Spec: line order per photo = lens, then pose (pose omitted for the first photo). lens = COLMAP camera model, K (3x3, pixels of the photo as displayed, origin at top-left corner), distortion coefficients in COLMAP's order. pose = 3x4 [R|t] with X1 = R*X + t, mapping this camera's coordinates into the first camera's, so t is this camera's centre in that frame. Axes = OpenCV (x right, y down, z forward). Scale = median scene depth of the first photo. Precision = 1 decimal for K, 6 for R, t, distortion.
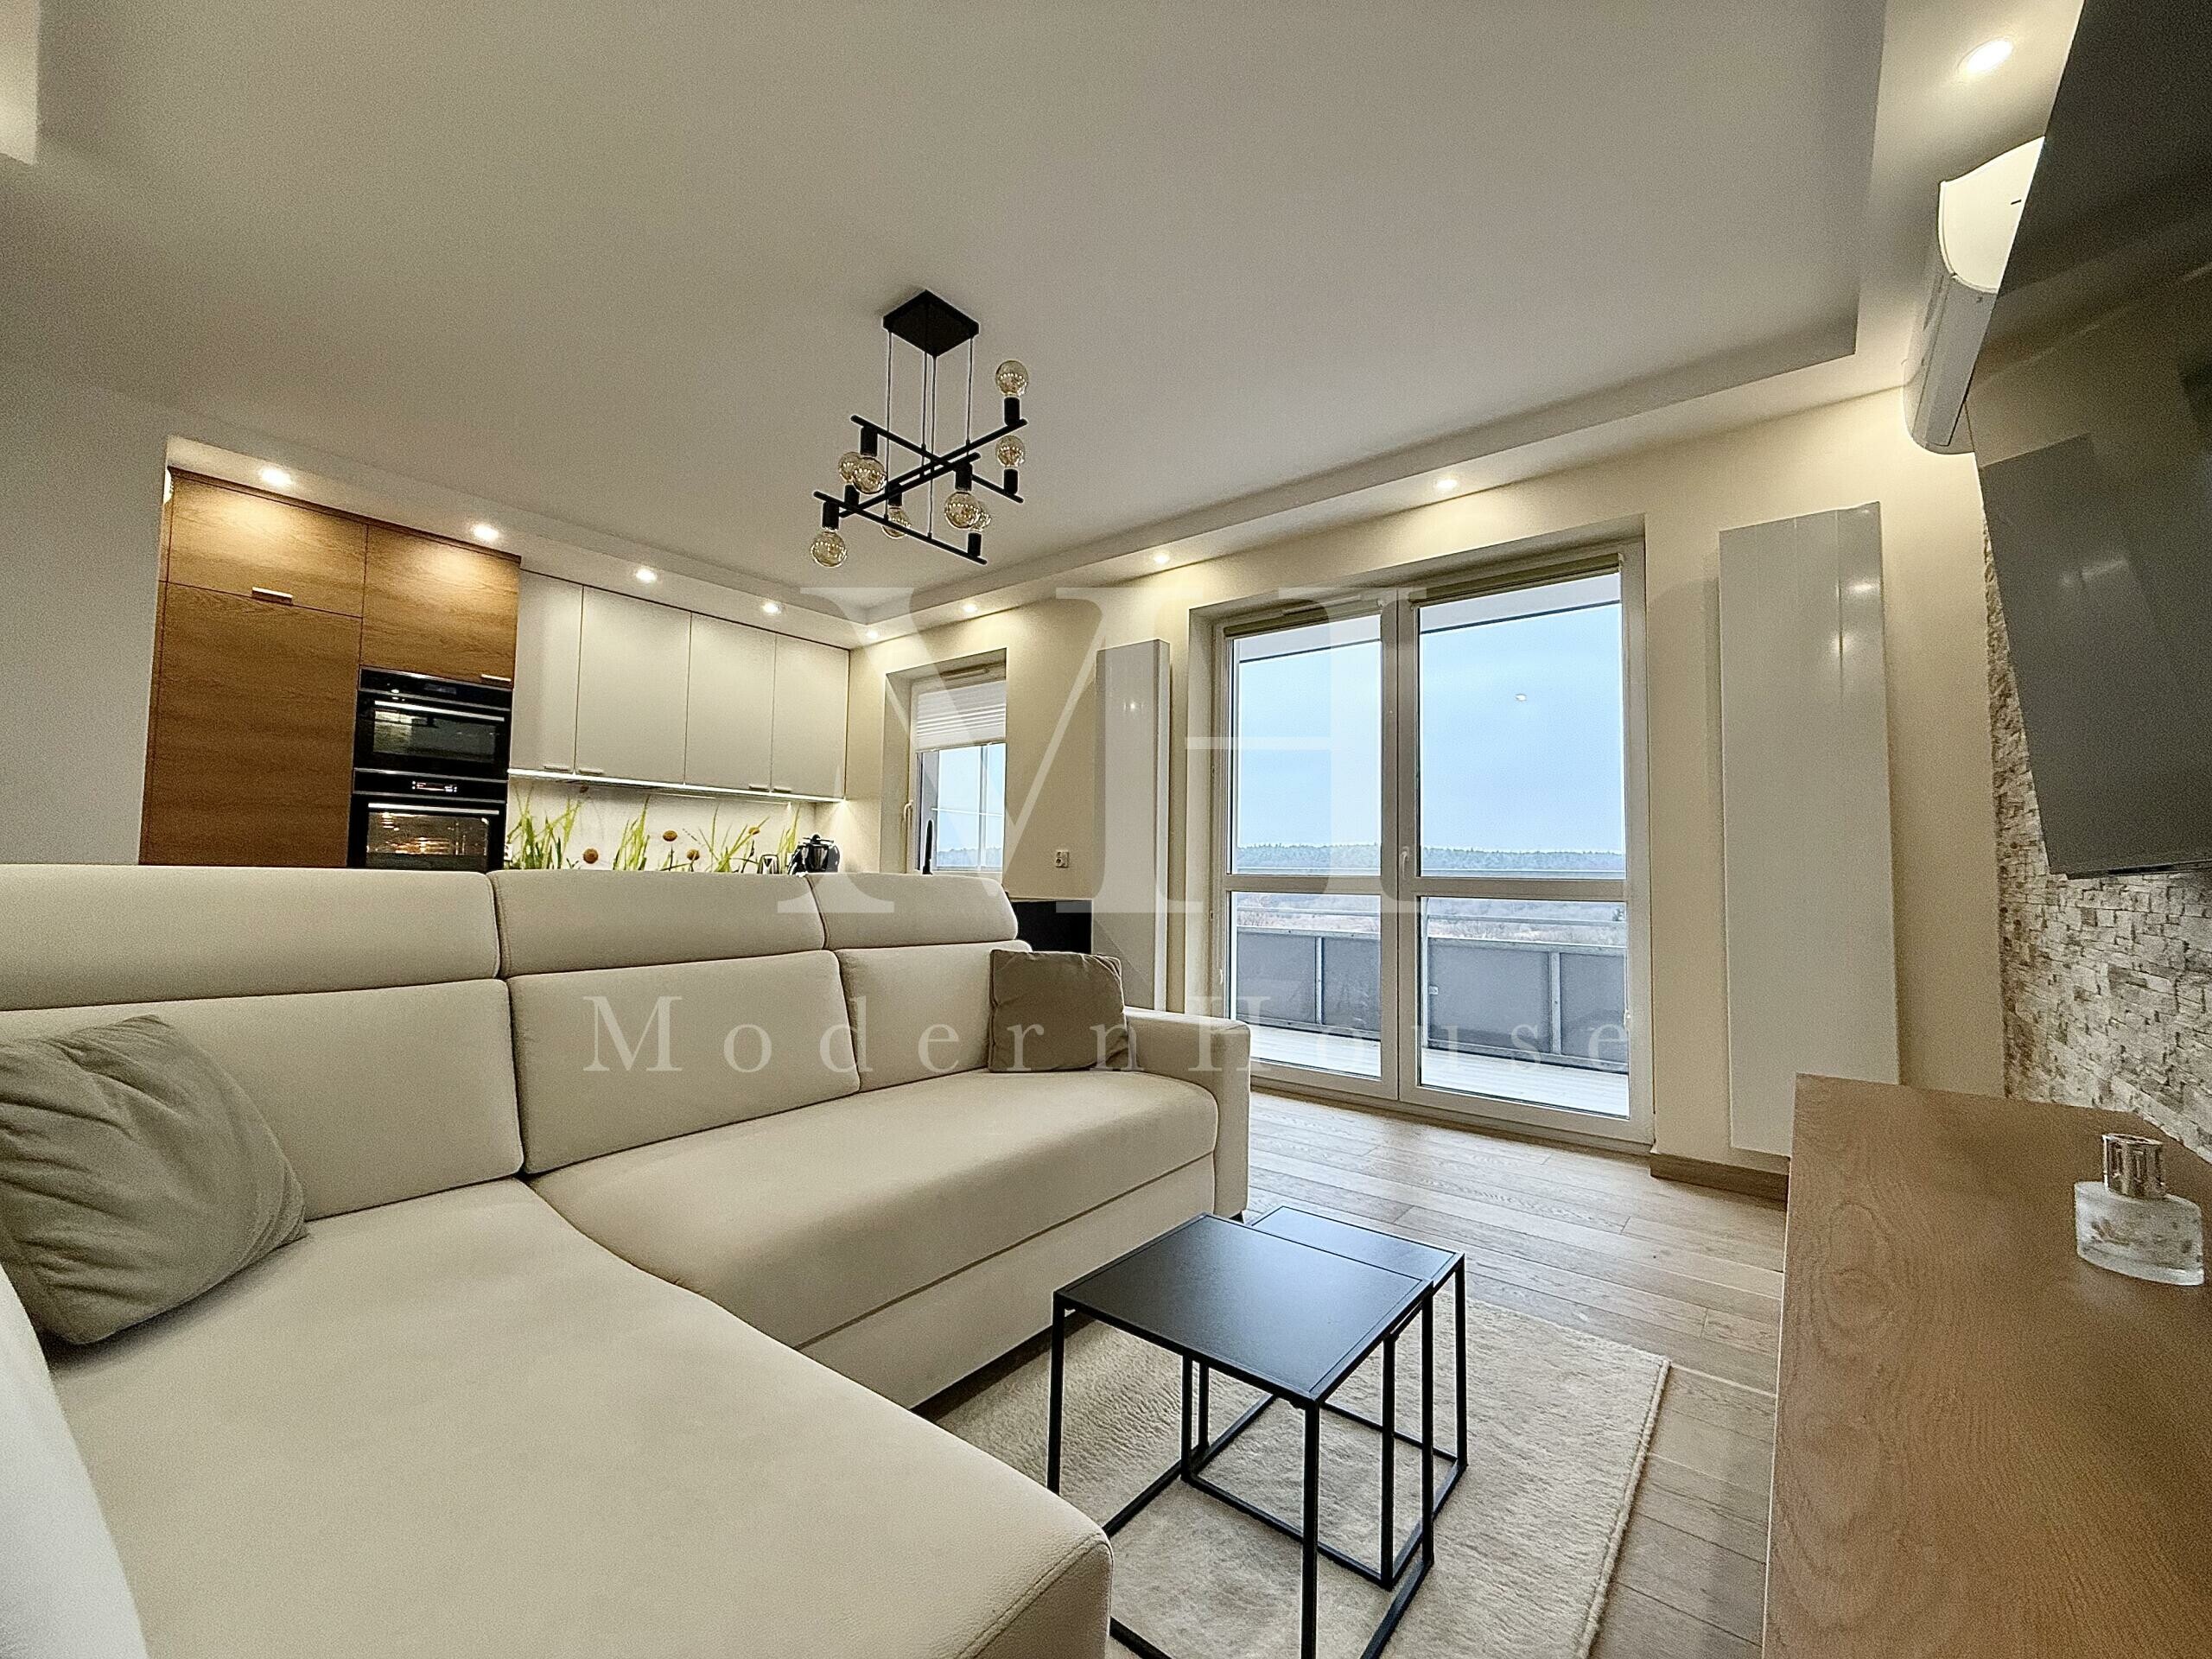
lens RADIAL K [[878.1, 0, 1102.2], [0, 878.1, 827.9], [0, 0, 1]] dist [0.000660, -0.000716]
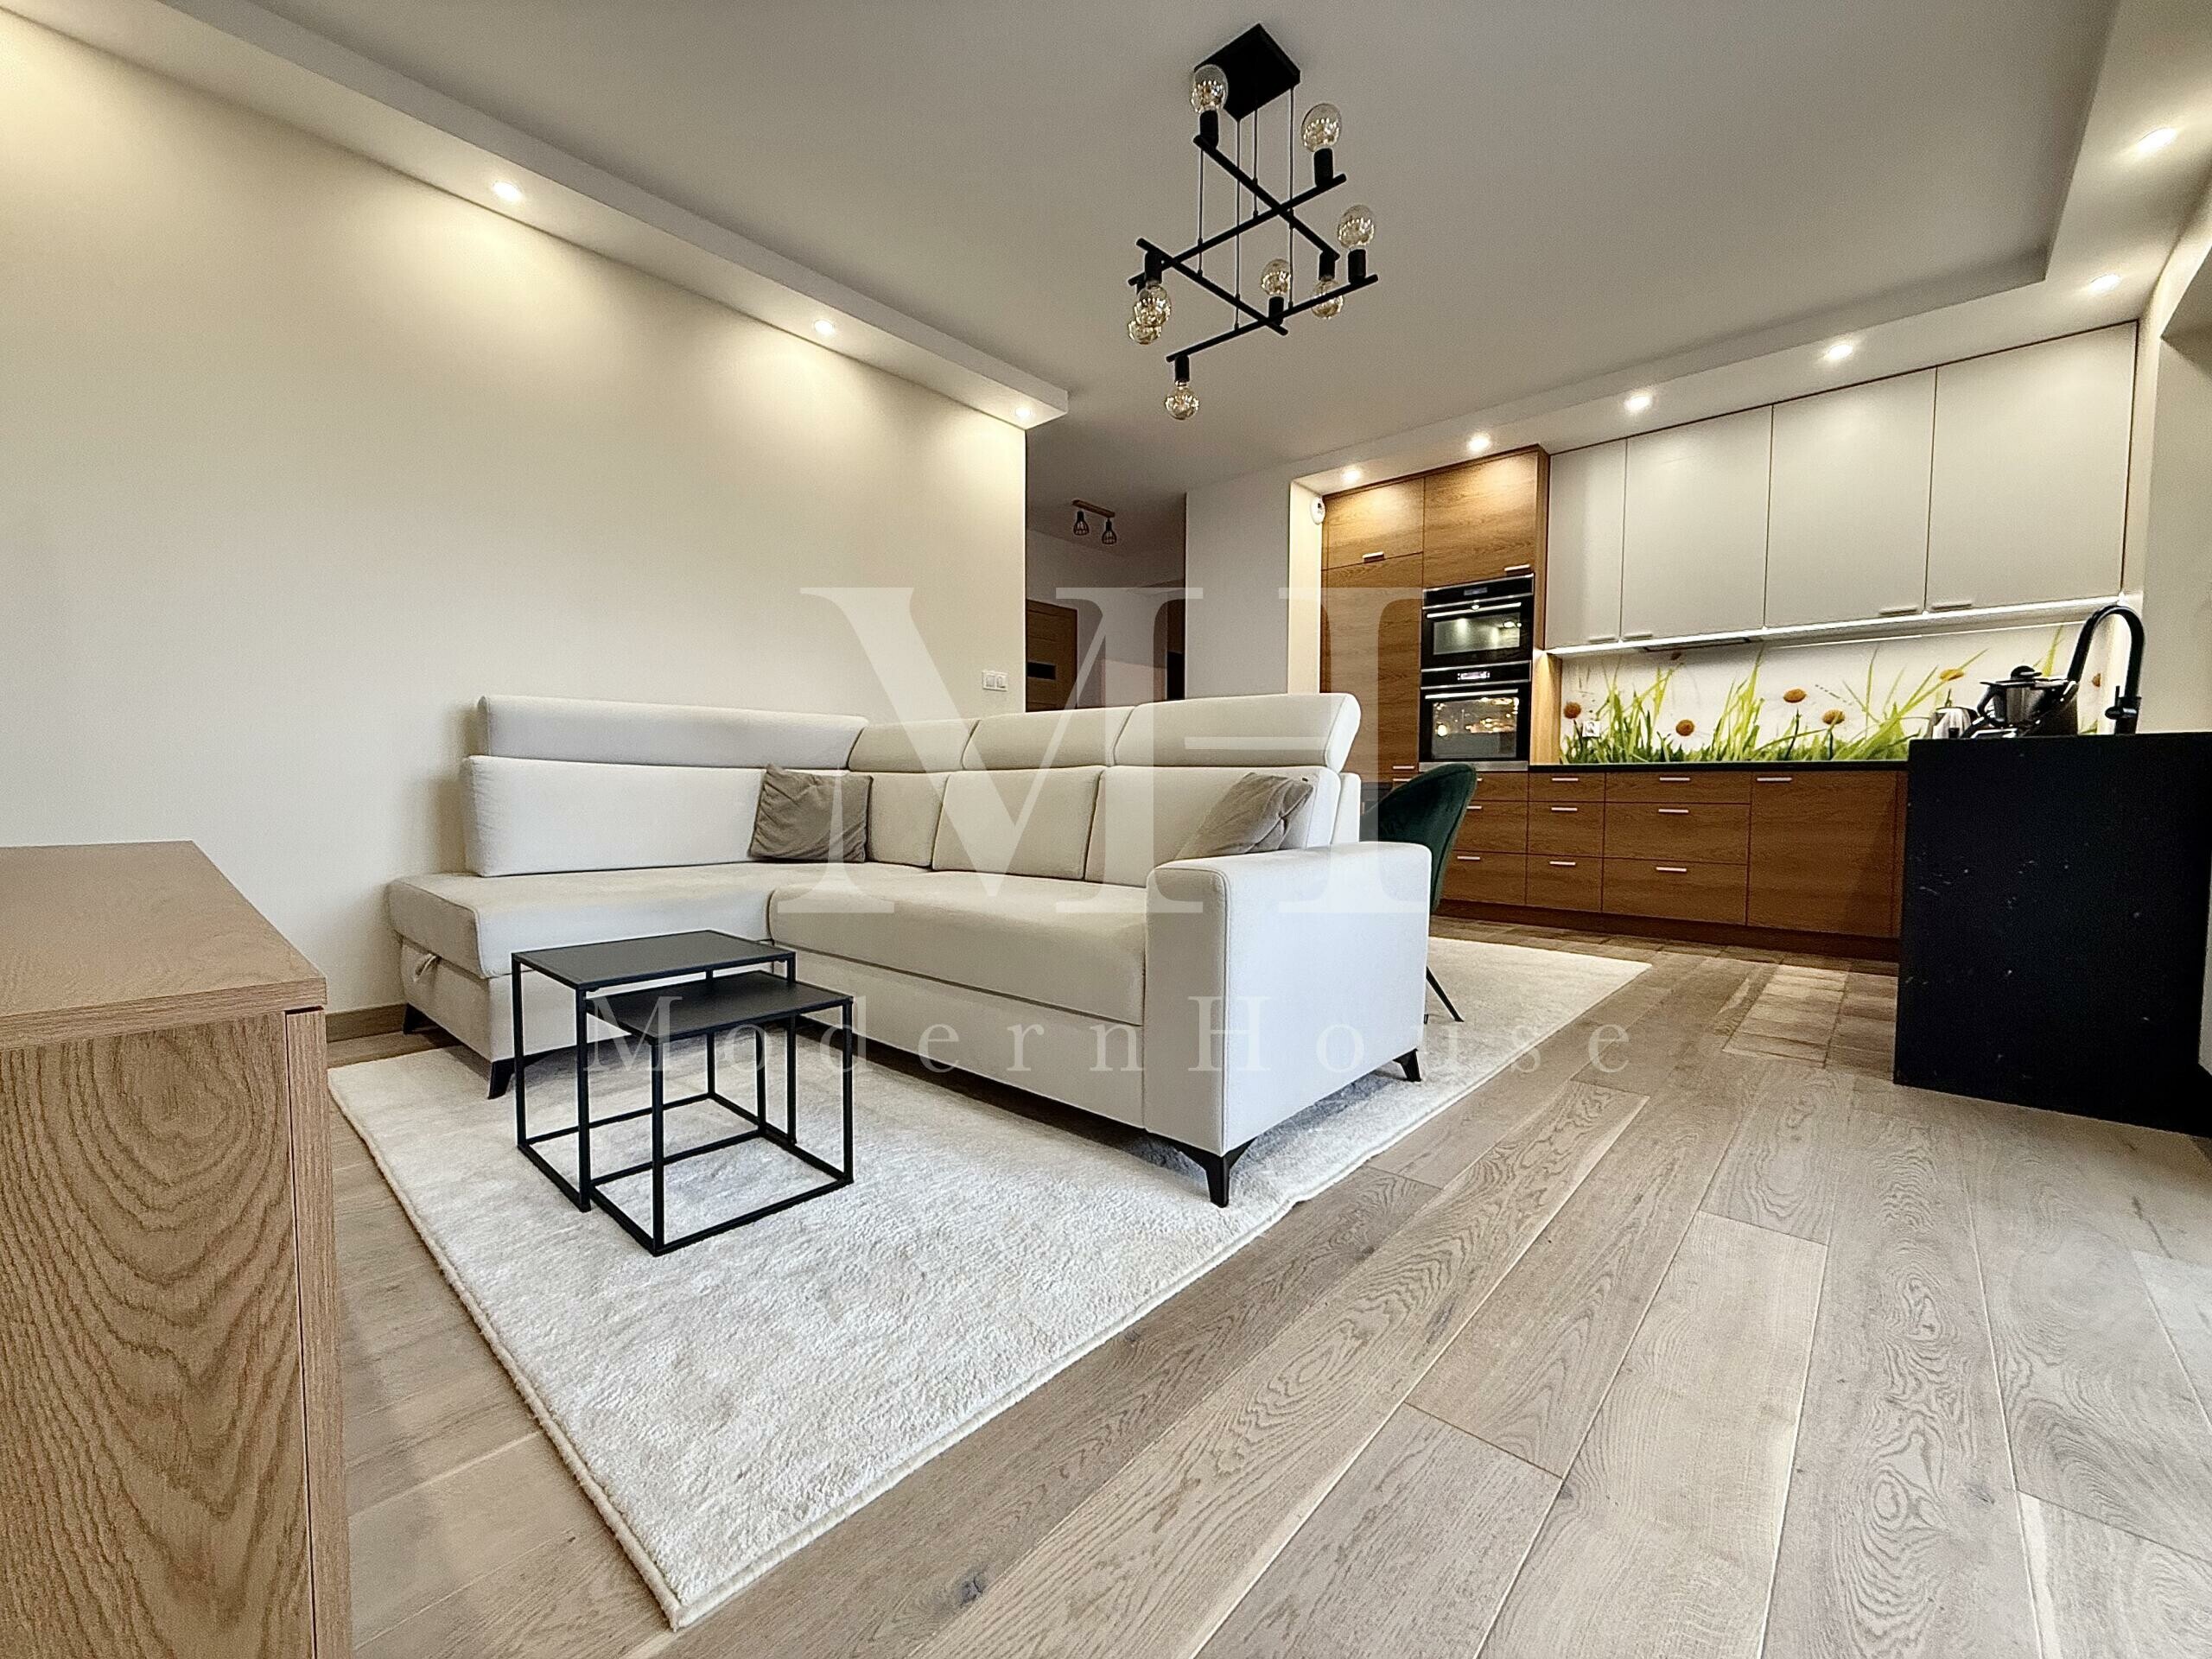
lens RADIAL K [[878.1, 0, 1095.6], [0, 878.1, 831.7], [0, 0, 1]] dist [0.000660, -0.000716]
pose [[-0.064964, 0.036118, -0.997234, 0.386926], [0.050130, 0.998201, 0.032887, 0.082509], [0.996628, -0.047855, -0.066658, 0.464097]]
